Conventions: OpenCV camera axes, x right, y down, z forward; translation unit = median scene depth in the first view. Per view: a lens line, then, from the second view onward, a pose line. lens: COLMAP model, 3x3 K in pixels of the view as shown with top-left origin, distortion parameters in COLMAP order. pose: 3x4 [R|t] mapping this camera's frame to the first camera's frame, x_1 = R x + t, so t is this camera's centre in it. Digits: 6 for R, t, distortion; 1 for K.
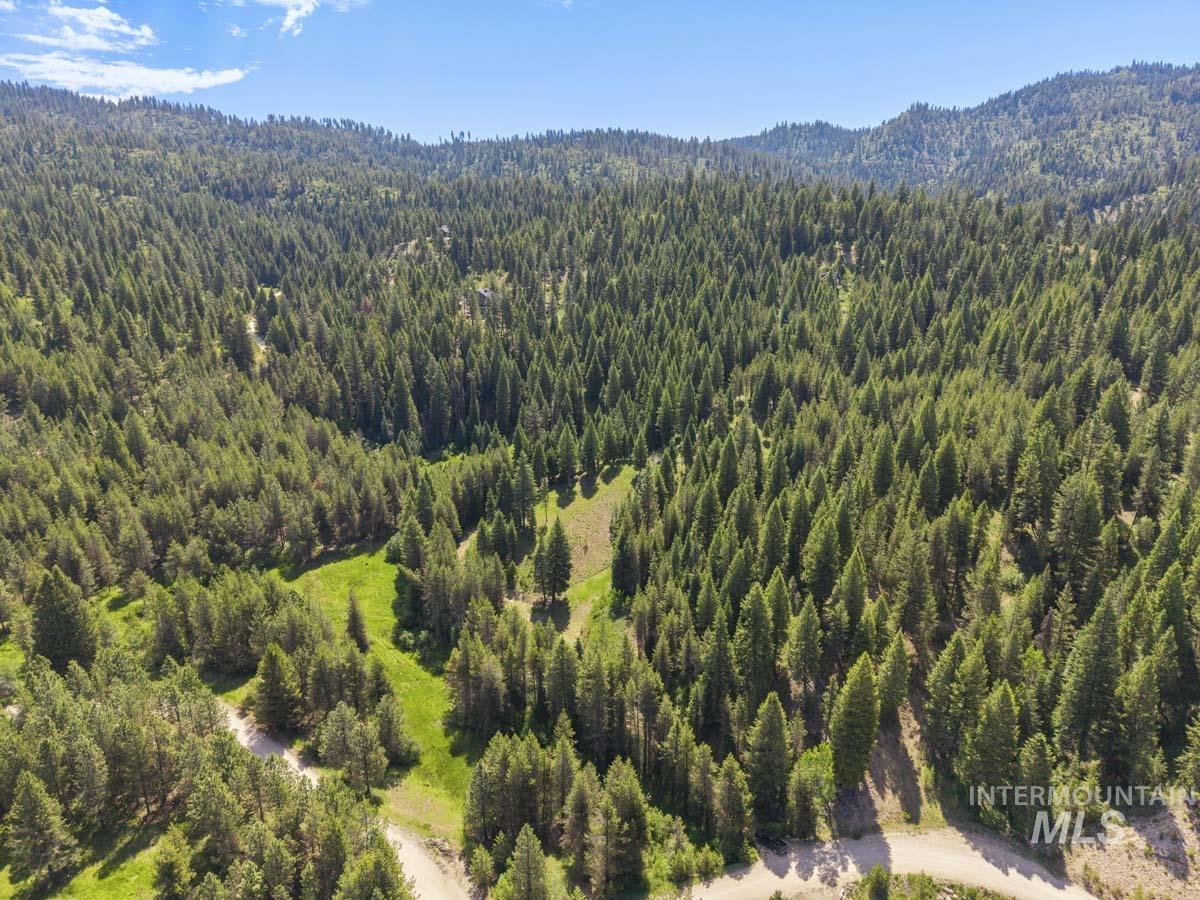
lens RADIAL K [[802.3, 0, 599.0], [0, 802.3, 447.2], [0, 0, 1]] dist [0.041828, -0.044455]
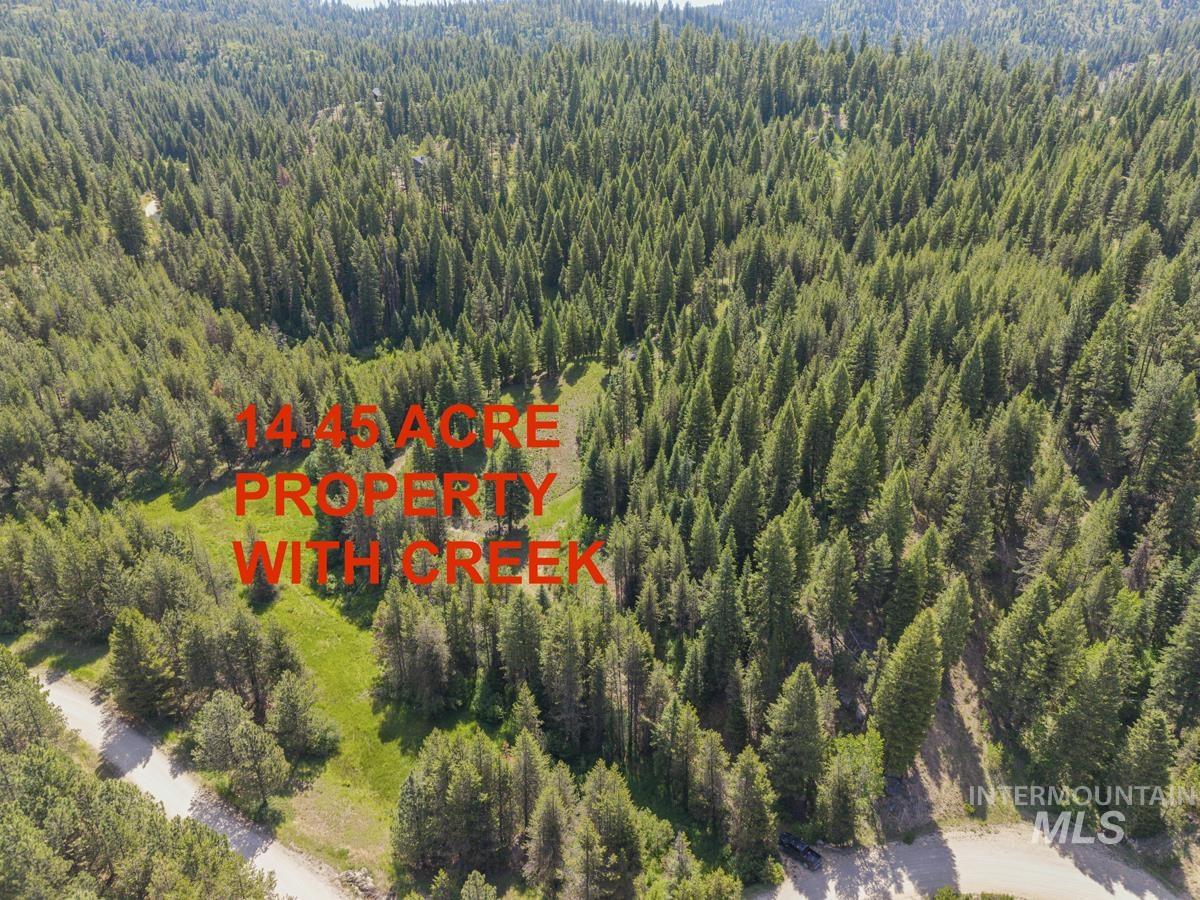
lens RADIAL K [[802.3, 0, 599.0], [0, 802.3, 447.2], [0, 0, 1]] dist [0.041828, -0.044455]
pose [[0.998515, -0.018851, 0.051113, -0.005086], [0.012158, 0.991672, 0.128216, 0.003748], [-0.053104, -0.127404, 0.990428, 0.163612]]
